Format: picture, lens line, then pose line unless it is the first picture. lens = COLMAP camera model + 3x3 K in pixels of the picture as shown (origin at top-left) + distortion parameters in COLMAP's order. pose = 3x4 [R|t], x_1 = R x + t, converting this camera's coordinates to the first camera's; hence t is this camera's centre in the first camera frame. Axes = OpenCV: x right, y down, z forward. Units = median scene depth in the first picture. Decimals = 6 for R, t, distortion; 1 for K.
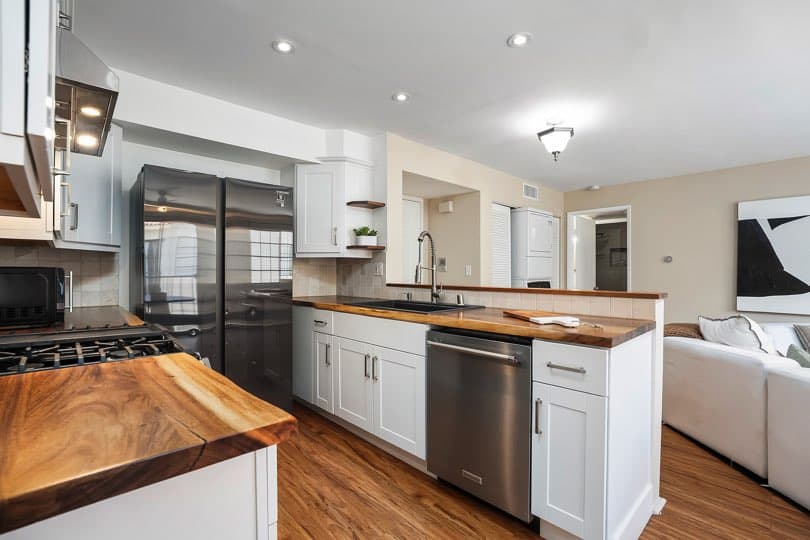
lens RADIAL K [[372.3, 0, 400.2], [0, 372.3, 274.2], [0, 0, 1]] dist [-0.029800, 0.011264]
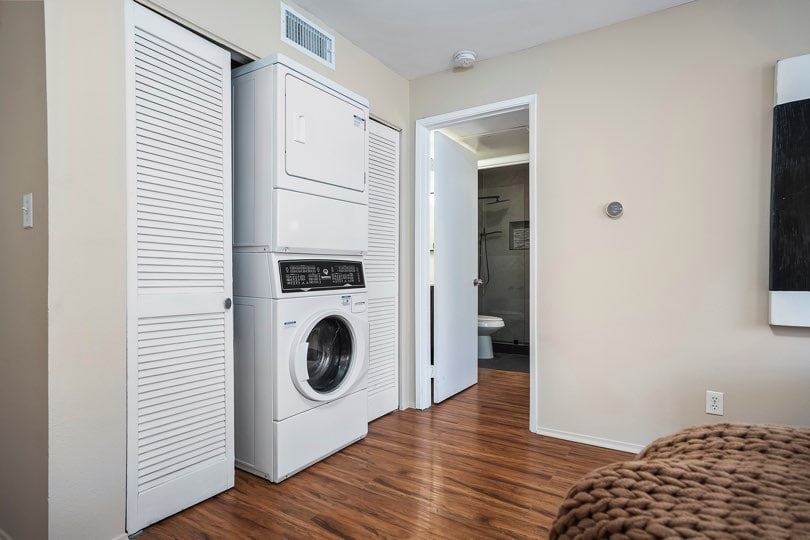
lens RADIAL K [[418.1, 0, 392.3], [0, 418.1, 270.7], [0, 0, 1]] dist [-0.000588, 0.003617]
pose [[0.976760, 0.000781, 0.214335, 0.507045], [0.001181, 0.999959, -0.009023, 0.051630], [-0.214333, 0.009066, 0.976719, 0.793913]]
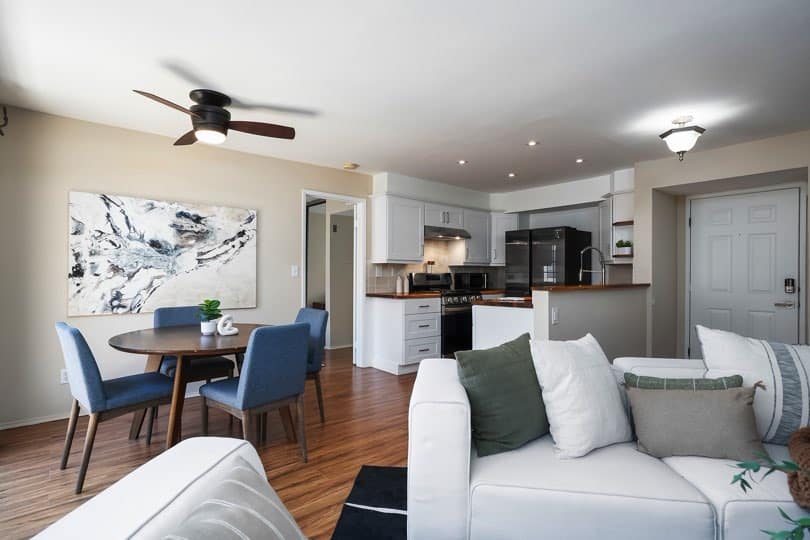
lens RADIAL K [[418.1, 0, 408.9], [0, 418.1, 270.1], [0, 0, 1]] dist [-0.000588, 0.003617]
pose [[-0.049986, -0.011788, -0.998680, 1.415986], [-0.011712, 0.999869, -0.011216, 0.004136], [0.998681, 0.011135, -0.050117, 0.309486]]
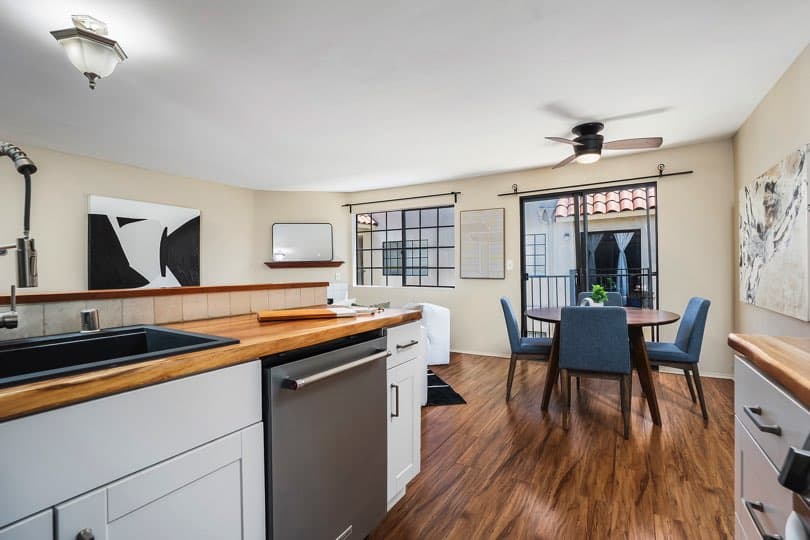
lens RADIAL K [[384.5, 0, 411.0], [0, 384.5, 266.3], [0, 0, 1]] dist [-0.010671, 0.005799]
pose [[-0.279269, 0.006564, 0.960191, -0.319521], [0.015674, 0.999875, -0.002276, 0.006462], [-0.960085, 0.014414, -0.279337, 0.602817]]
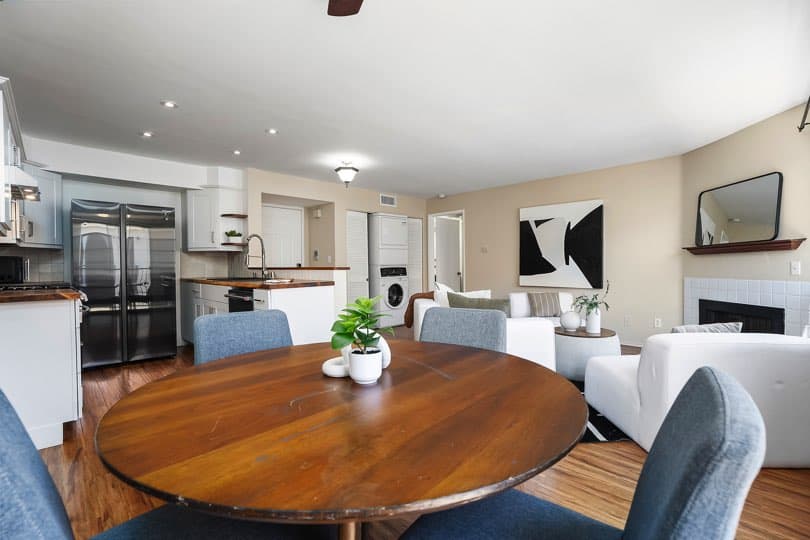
lens RADIAL K [[372.3, 0, 403.1], [0, 372.3, 270.6], [0, 0, 1]] dist [-0.029800, 0.011264]
pose [[0.999877, -0.011583, 0.010610, 0.574577], [0.011529, 0.999920, 0.005172, 0.036393], [-0.010669, -0.005049, 0.999930, -0.516798]]
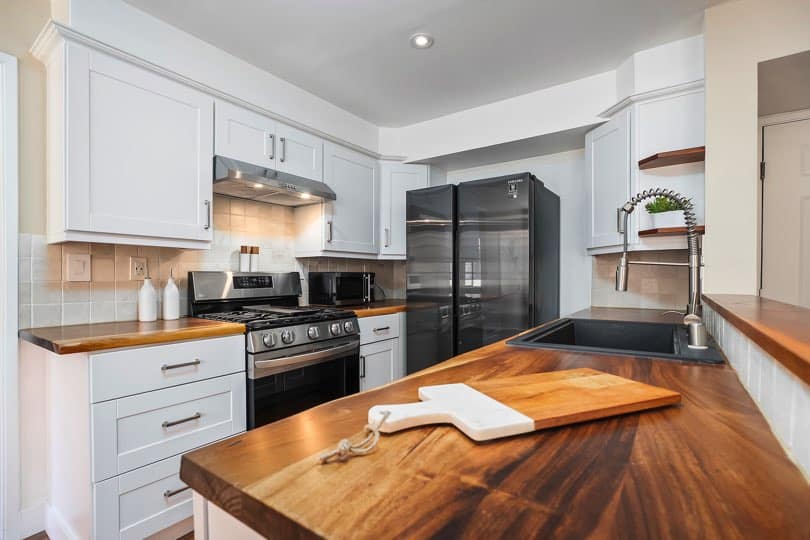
lens RADIAL K [[390.2, 0, 404.7], [0, 390.2, 271.8], [0, 0, 1]] dist [-0.007775, 0.000272]
pose [[0.178631, -0.012177, -0.983841, 0.430257], [-0.009163, 0.999859, -0.014039, 0.003560], [0.983874, 0.011523, 0.178494, 0.480375]]
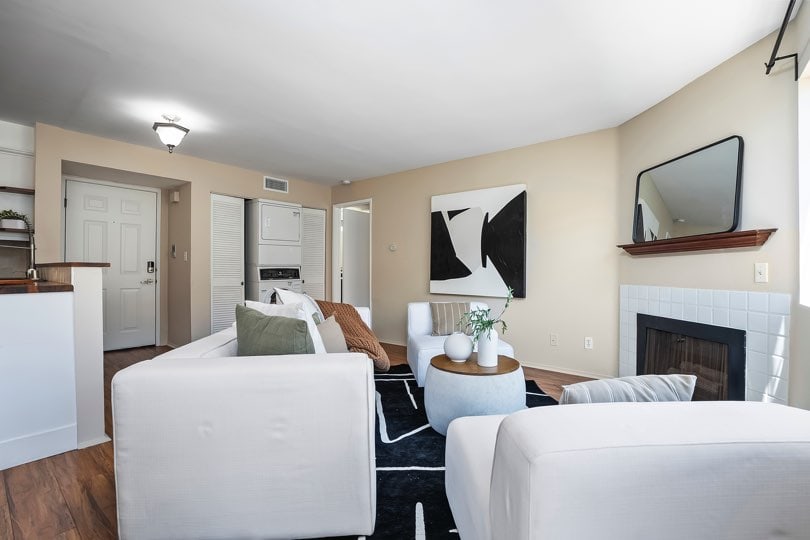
lens RADIAL K [[372.3, 0, 407.9], [0, 372.3, 269.7], [0, 0, 1]] dist [-0.029800, 0.011264]
pose [[0.994128, 0.001707, 0.108200, 0.909393], [-0.000722, 0.999958, -0.009145, 0.048429], [-0.108211, 0.009013, 0.994087, -0.154928]]
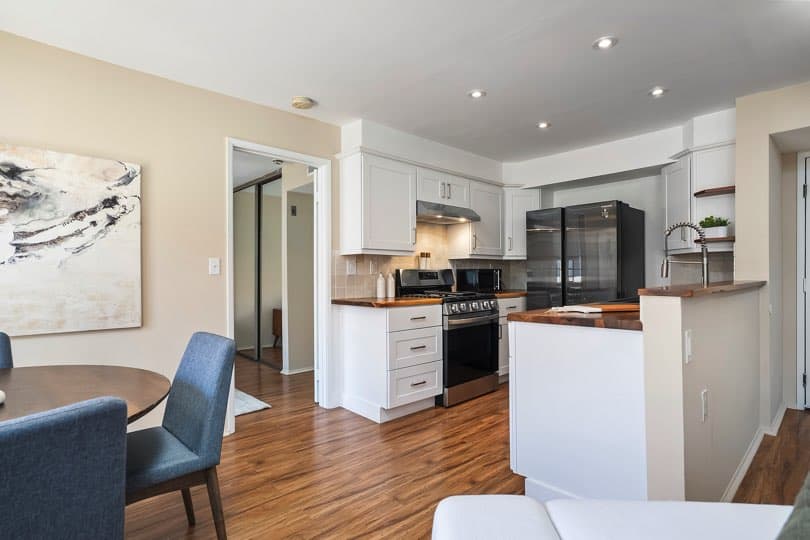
lens RADIAL K [[418.1, 0, 408.1], [0, 418.1, 268.2], [0, 0, 1]] dist [-0.000588, 0.003617]
pose [[-0.011852, -0.016400, -0.999795, 0.907251], [-0.002531, 0.999863, -0.016371, 0.013919], [0.999927, 0.002337, -0.011892, 0.276637]]
